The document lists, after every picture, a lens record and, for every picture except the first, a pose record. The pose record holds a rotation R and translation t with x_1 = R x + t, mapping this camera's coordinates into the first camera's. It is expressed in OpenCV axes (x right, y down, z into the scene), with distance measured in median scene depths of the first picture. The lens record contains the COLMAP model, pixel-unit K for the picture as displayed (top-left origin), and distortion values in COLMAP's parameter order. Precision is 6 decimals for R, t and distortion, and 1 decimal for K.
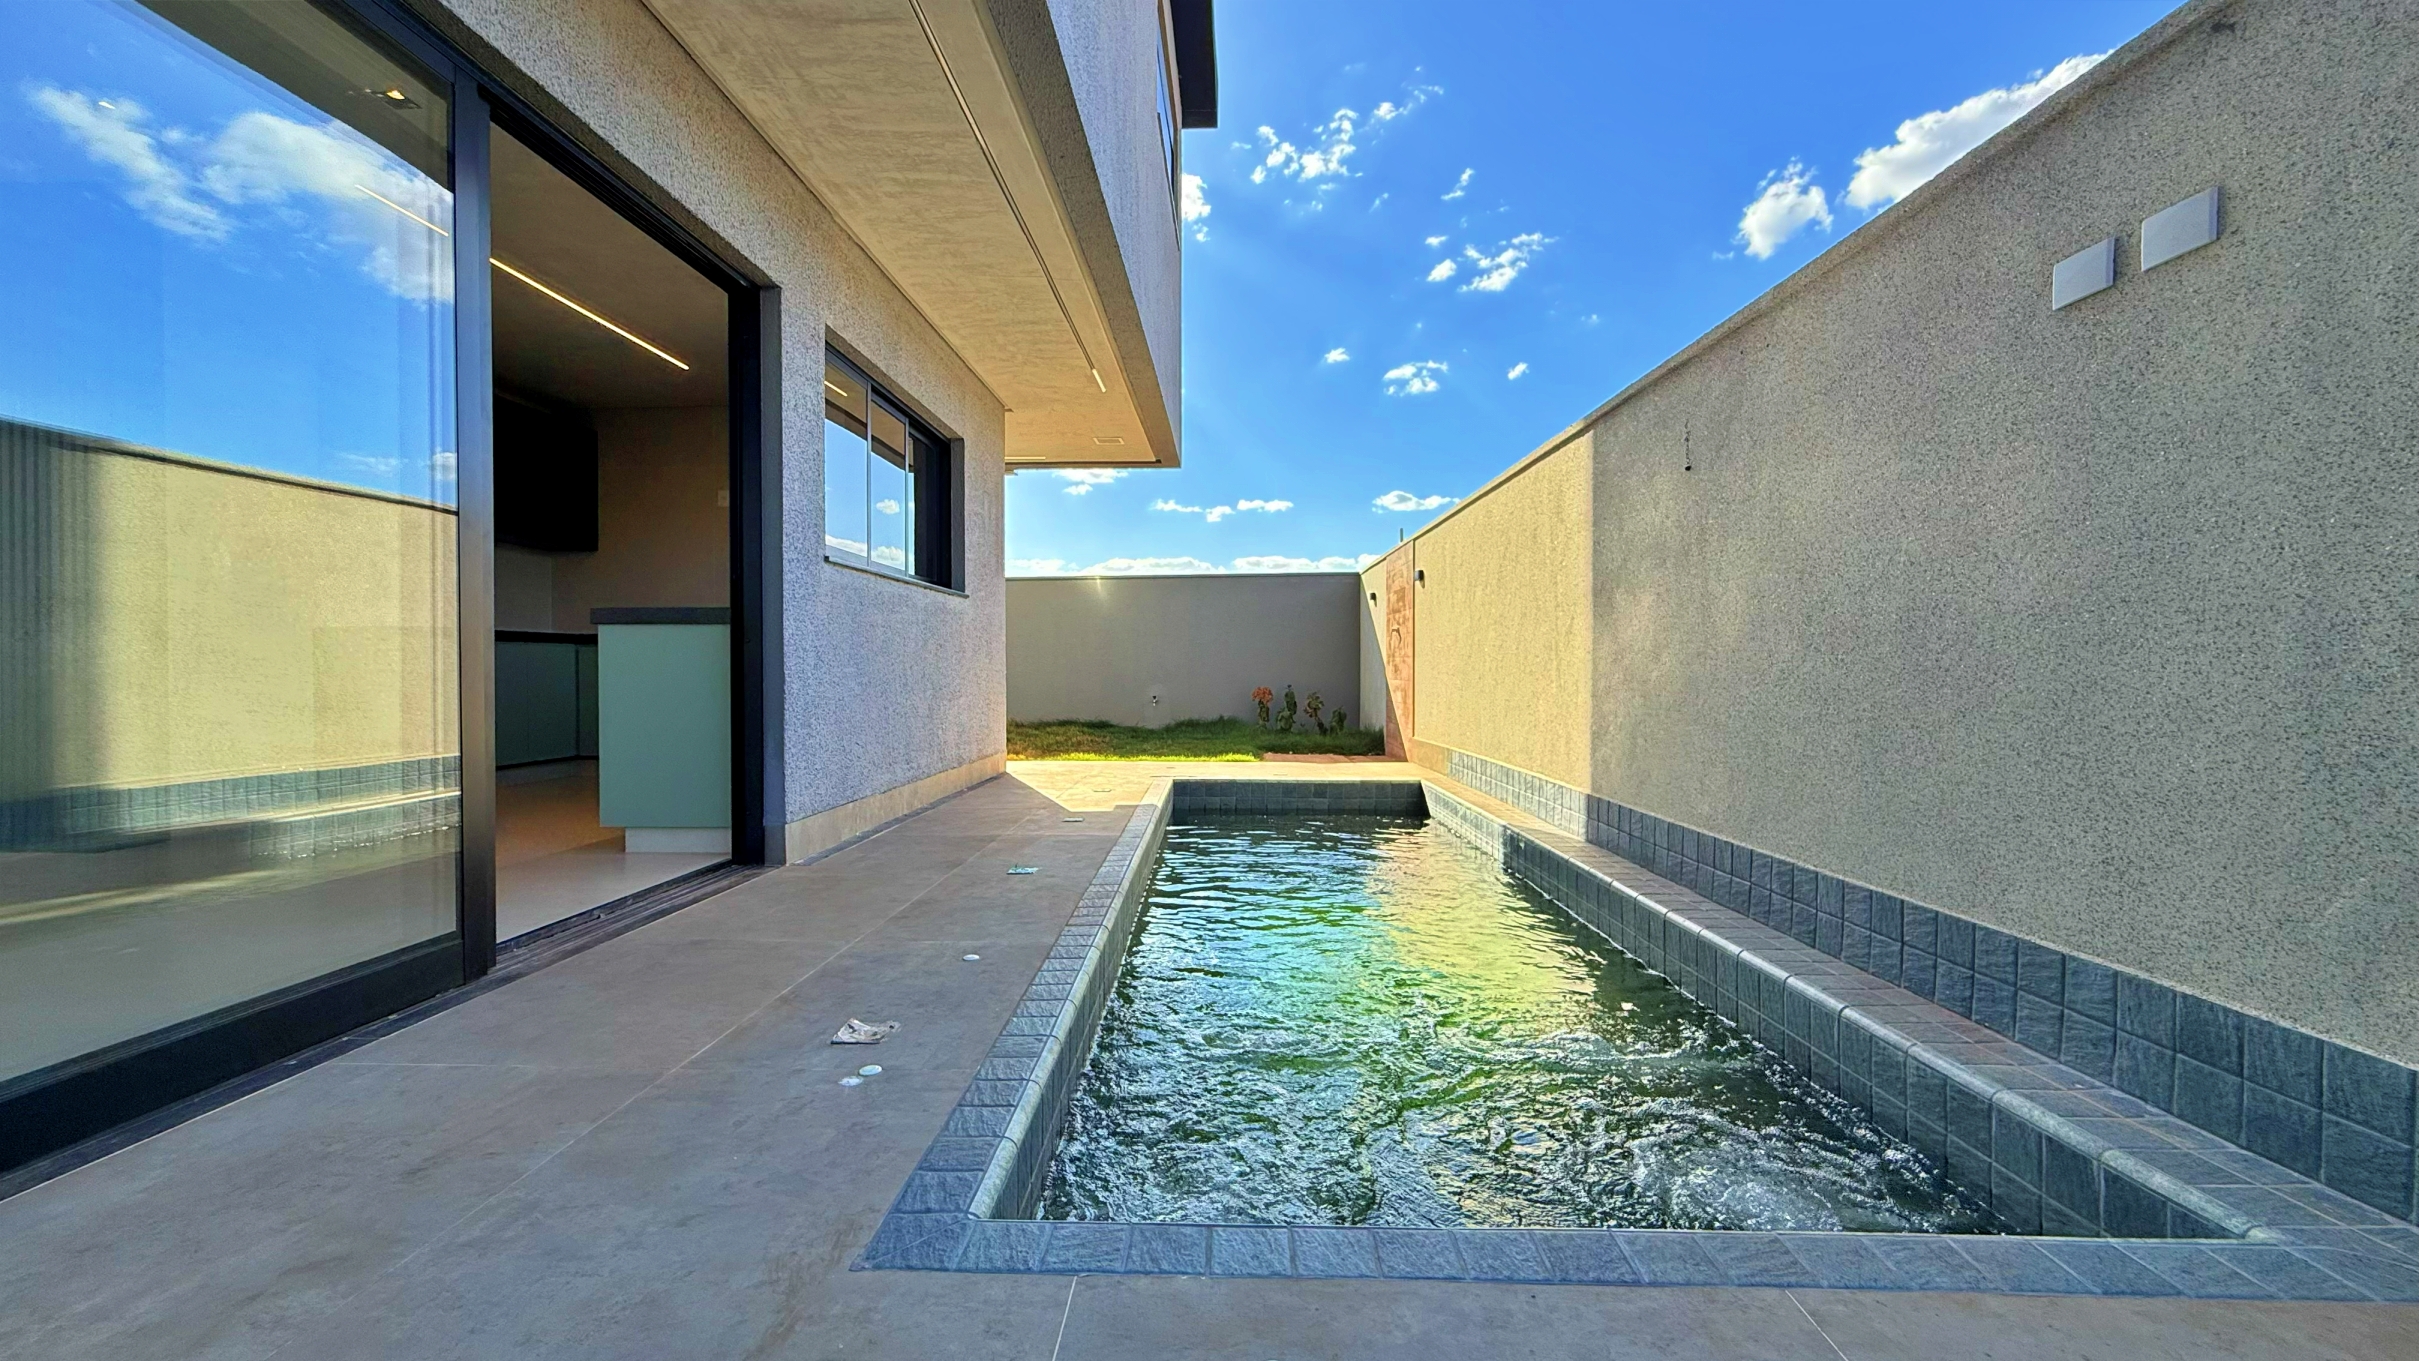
lens RADIAL K [[970.2, 0, 1209.5], [0, 970.2, 680.5], [0, 0, 1]] dist [0.006247, -0.000594]
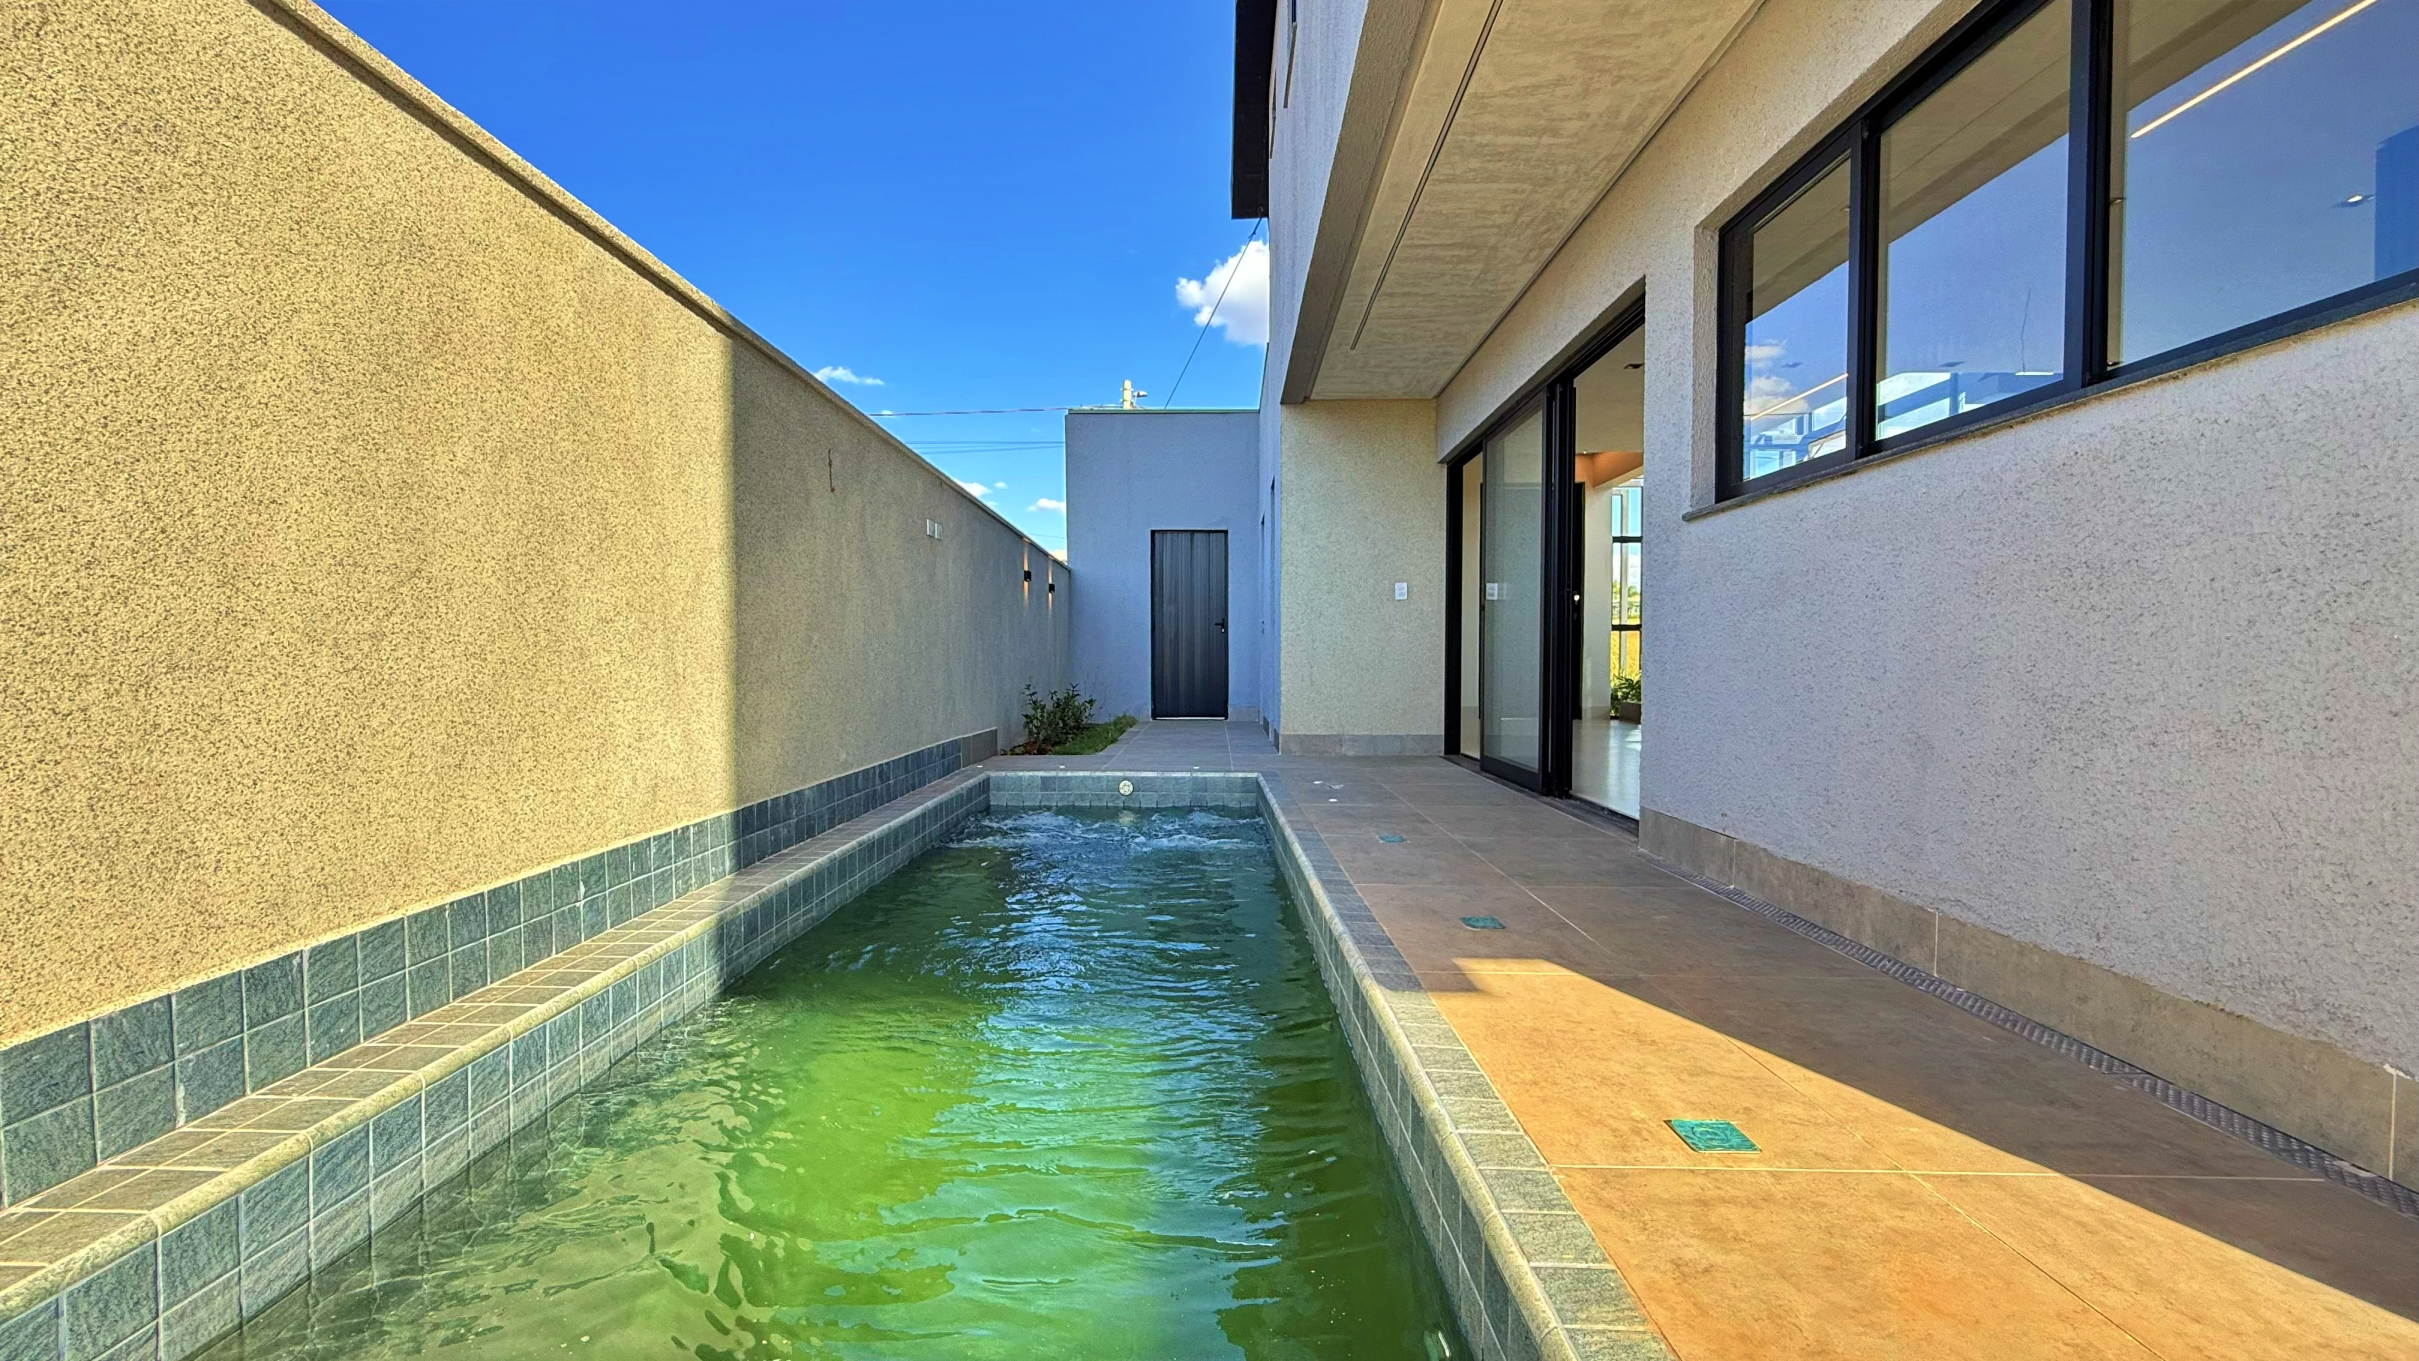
lens RADIAL K [[966.1, 0, 1199.7], [0, 966.1, 677.7], [0, 0, 1]] dist [-0.000444, 0.000526]
pose [[-0.999948, 0.000307, -0.010178, 0.013257], [0.000009, 0.999572, 0.029247, -0.008336], [0.010182, 0.029245, -0.999520, 0.881452]]
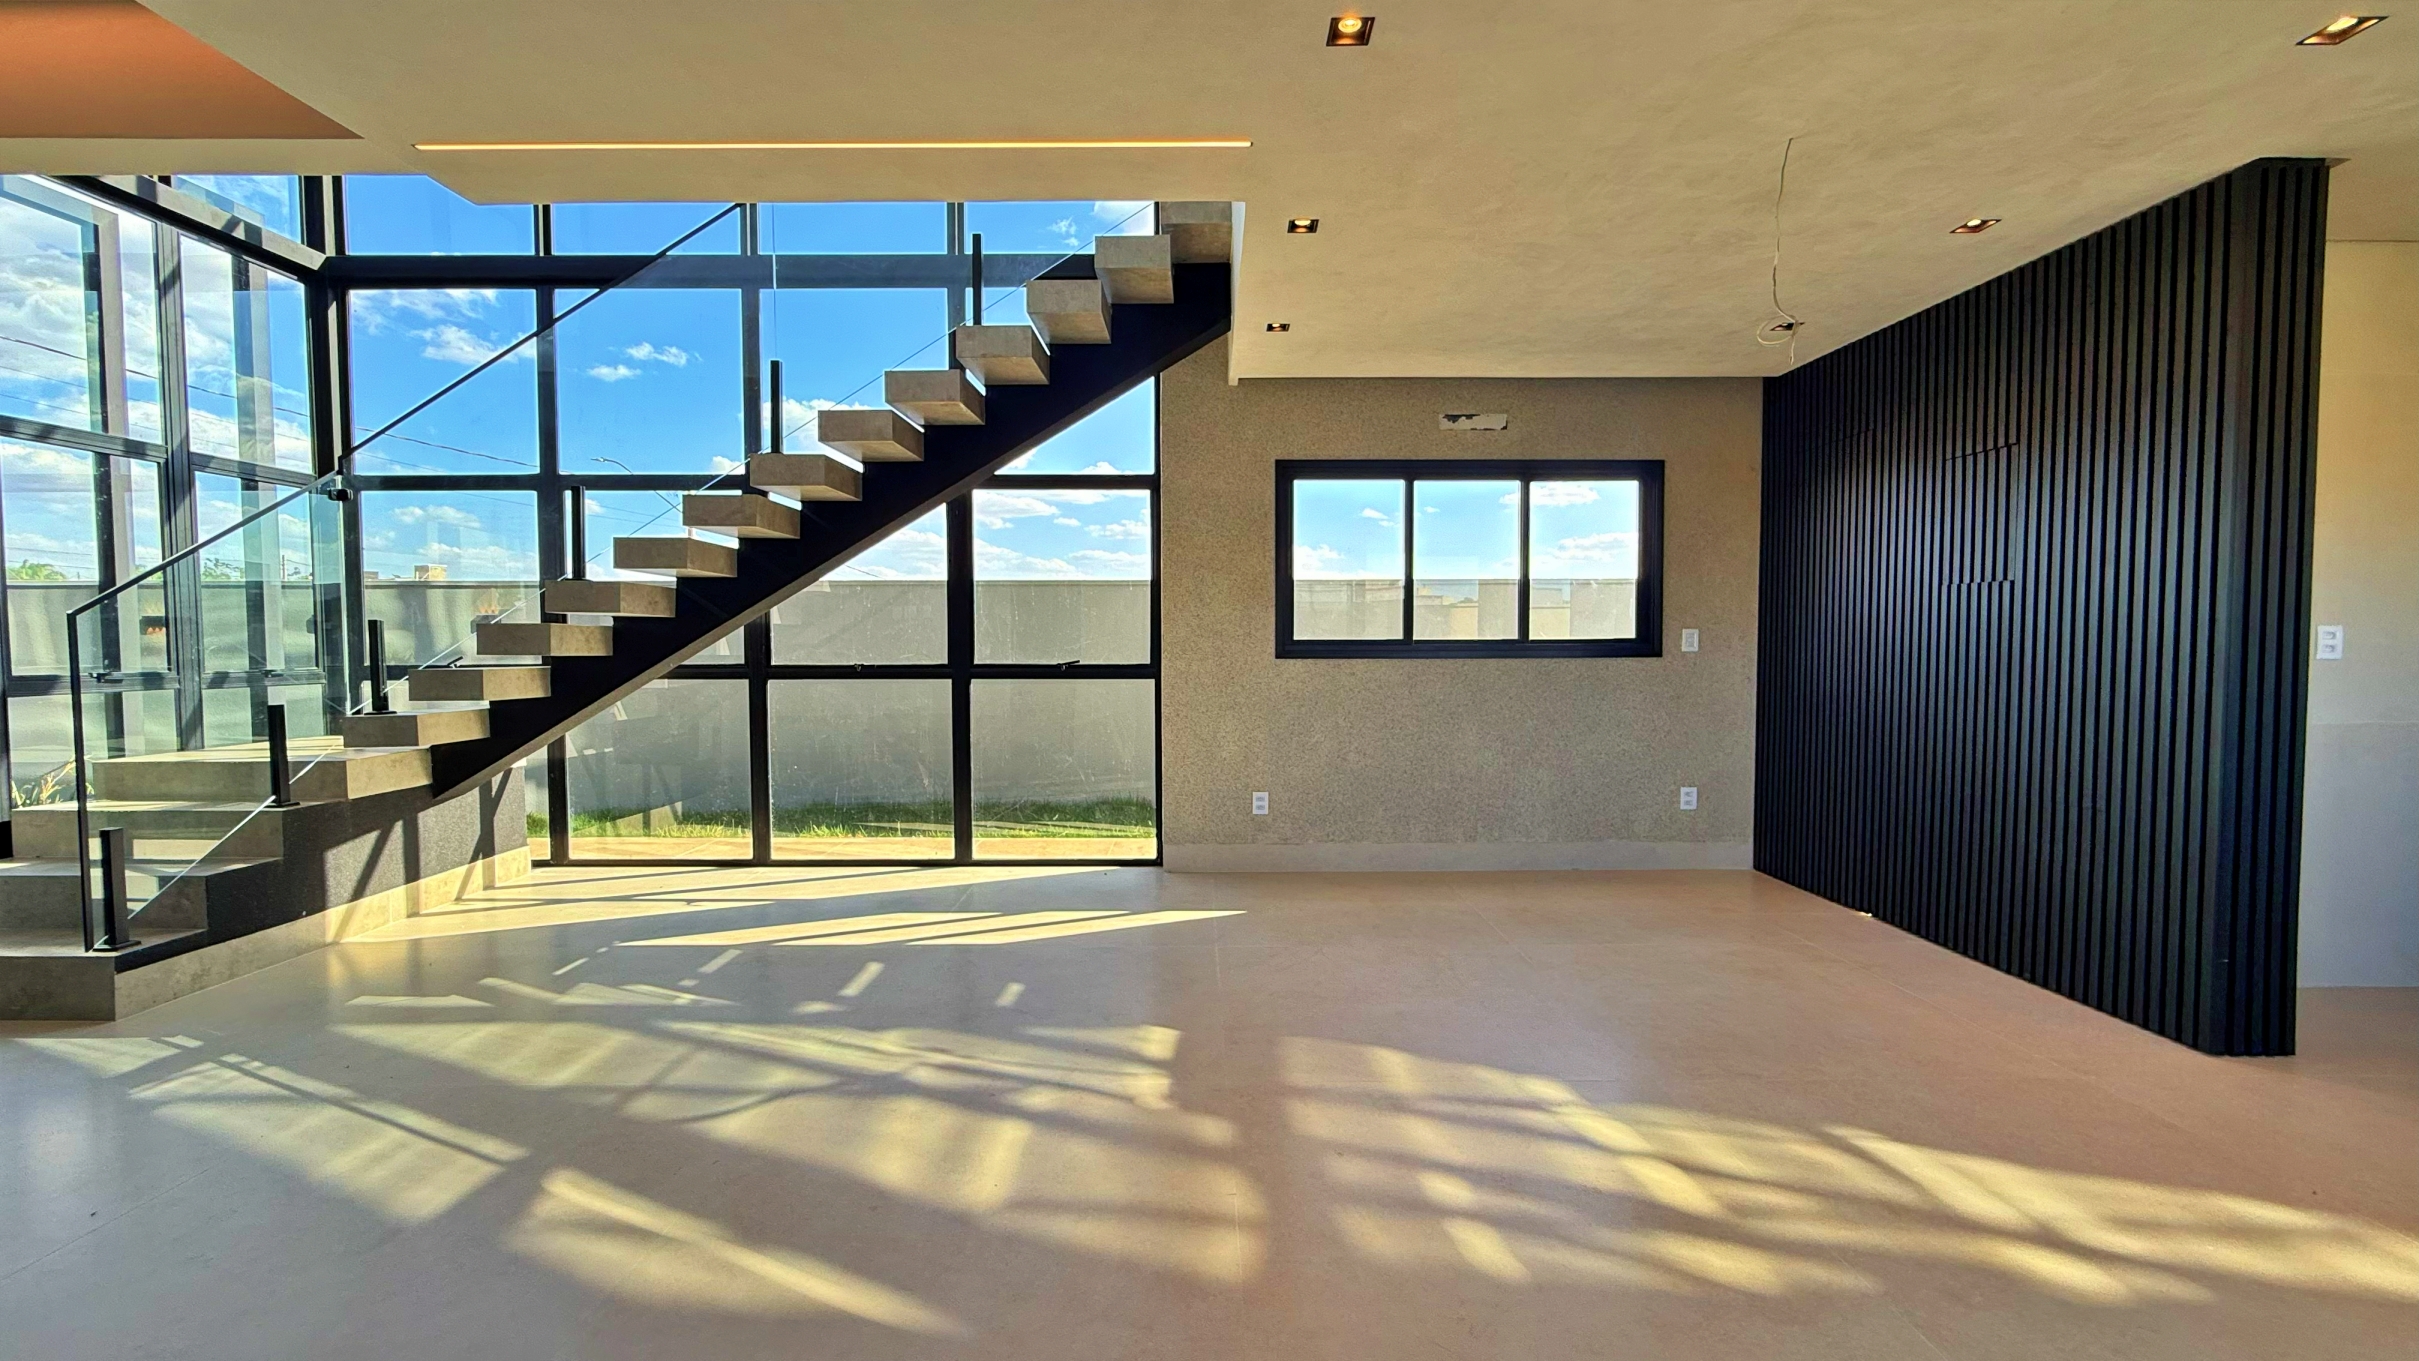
lens RADIAL K [[940.6, 0, 1179.3], [0, 940.6, 678.8], [0, 0, 1]] dist [-0.000724, -0.000365]
pose [[0.042331, 0.041784, -0.998230, -0.205073], [-0.007345, 0.999111, 0.041509, -0.065046], [0.999077, 0.005575, 0.042601, 0.061431]]
